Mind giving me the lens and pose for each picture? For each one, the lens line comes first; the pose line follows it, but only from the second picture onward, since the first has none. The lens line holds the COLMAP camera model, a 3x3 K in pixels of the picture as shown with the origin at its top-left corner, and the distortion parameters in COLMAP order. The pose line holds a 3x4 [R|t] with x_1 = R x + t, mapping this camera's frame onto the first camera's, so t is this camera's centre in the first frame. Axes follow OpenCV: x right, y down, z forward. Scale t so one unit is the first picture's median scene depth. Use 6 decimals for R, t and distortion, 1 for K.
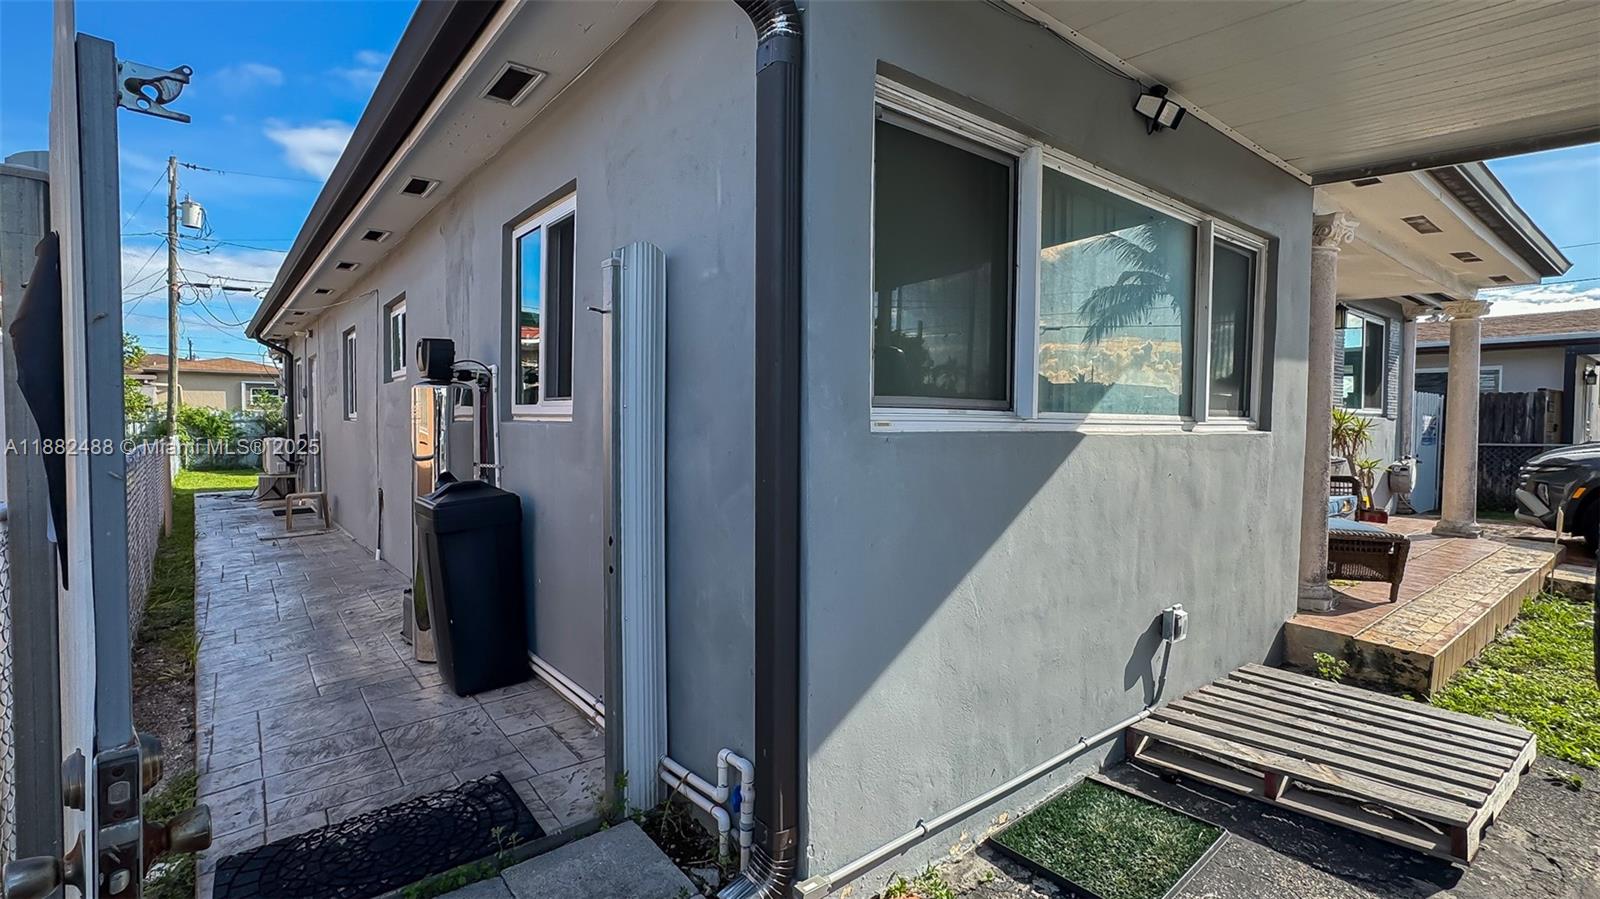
lens RADIAL K [[747.5, 0, 809.7], [0, 747.5, 449.0], [0, 0, 1]] dist [-0.016551, 0.000876]
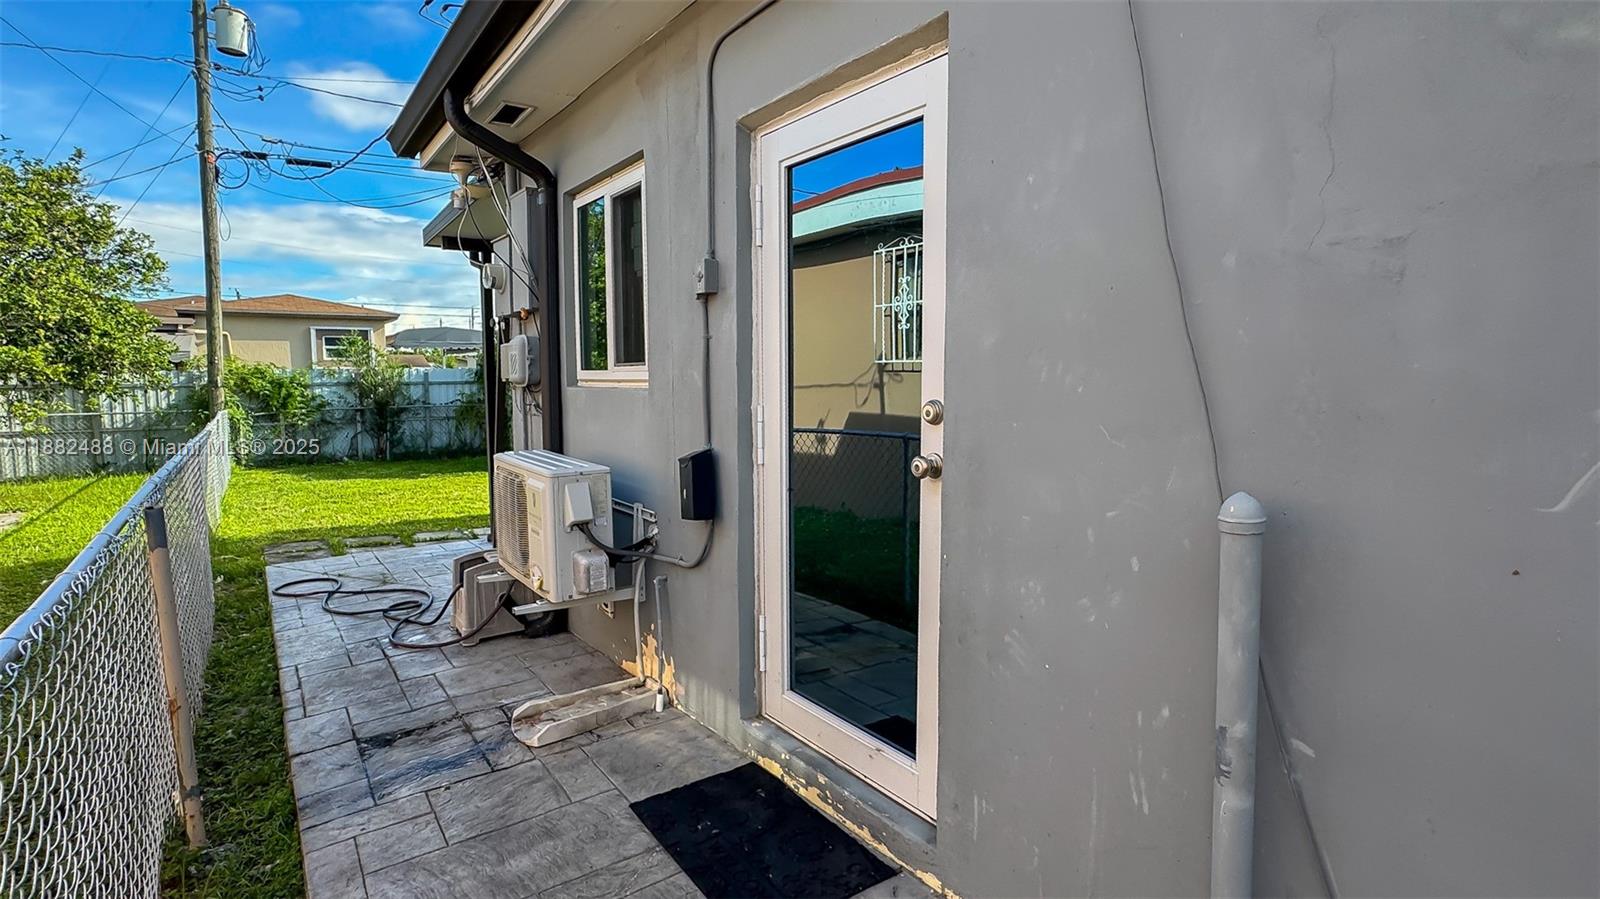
lens RADIAL K [[747.5, 0, 791.1], [0, 747.5, 444.6], [0, 0, 1]] dist [-0.016551, 0.000876]
pose [[0.998493, -0.005727, -0.054580, -0.351859], [0.008730, 0.998451, 0.054942, -0.019112], [0.054181, -0.055336, 0.996997, 0.408704]]
